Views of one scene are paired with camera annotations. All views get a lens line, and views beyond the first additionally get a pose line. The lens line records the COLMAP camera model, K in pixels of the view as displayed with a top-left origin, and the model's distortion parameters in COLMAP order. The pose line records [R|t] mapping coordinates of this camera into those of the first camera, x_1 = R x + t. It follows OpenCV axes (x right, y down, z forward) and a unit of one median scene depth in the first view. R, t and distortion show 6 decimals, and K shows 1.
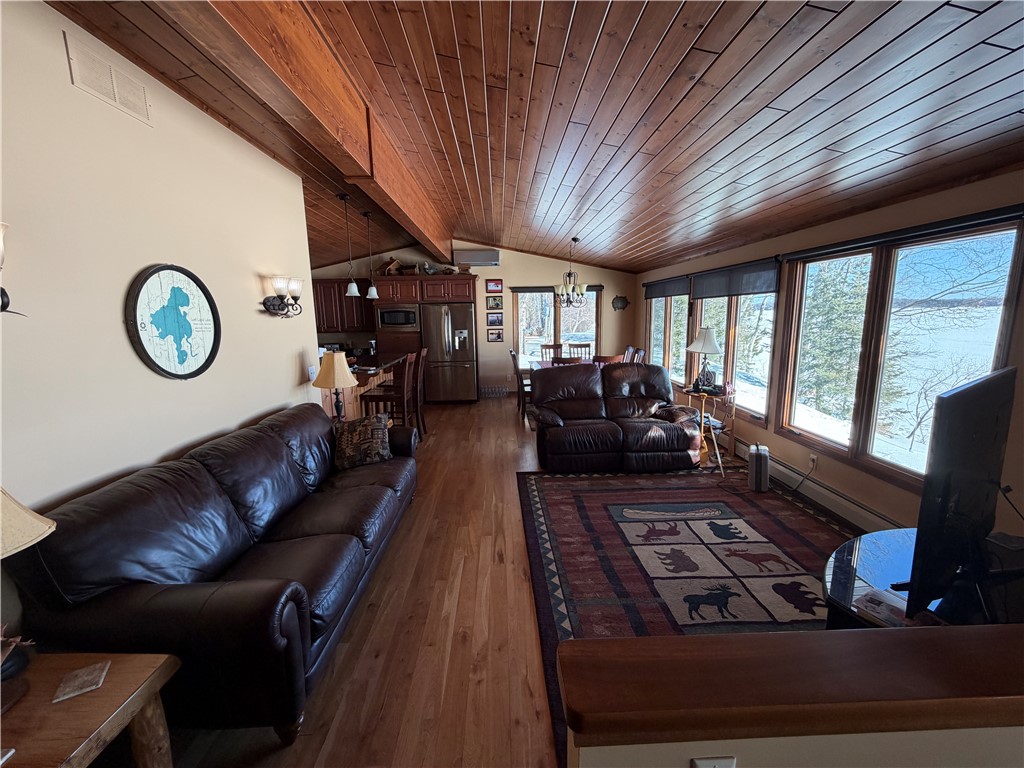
lens RADIAL K [[408.8, 0, 508.7], [0, 408.8, 384.3], [0, 0, 1]] dist [0.000853, 0.000622]
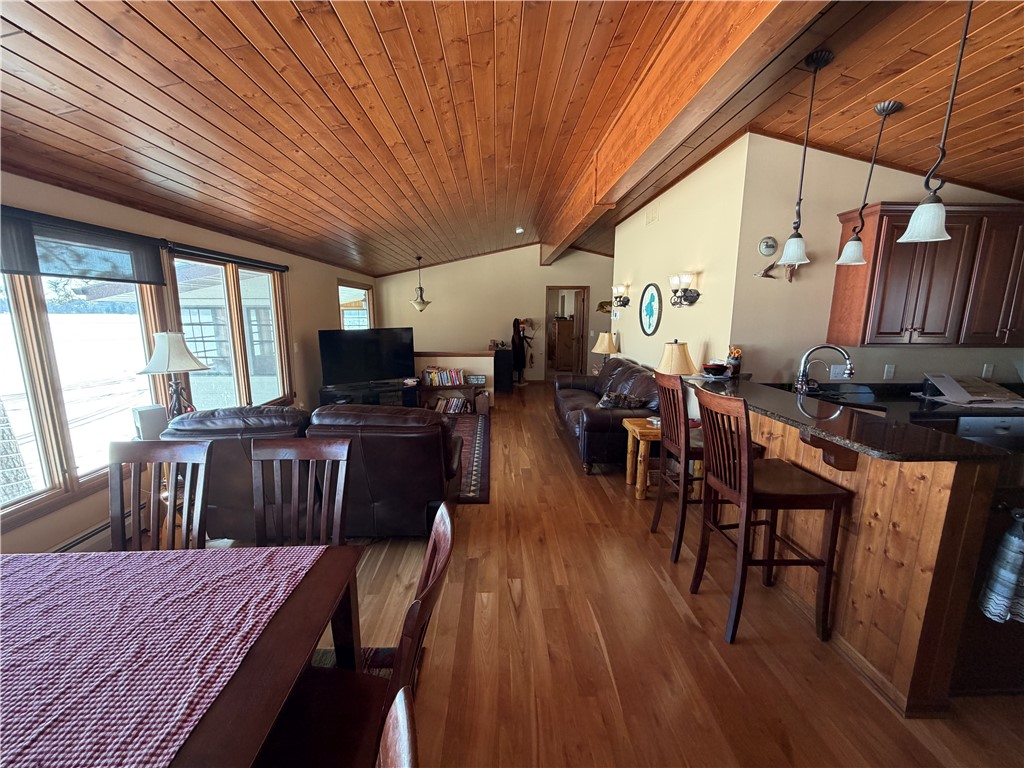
lens RADIAL K [[407.9, 0, 510.4], [0, 407.9, 383.8], [0, 0, 1]] dist [-0.002383, -0.000099]
pose [[-0.999834, 0.017416, -0.005318, -0.013909], [0.014602, 0.941296, 0.337265, -0.163244], [0.010879, 0.337131, -0.941395, 0.989926]]
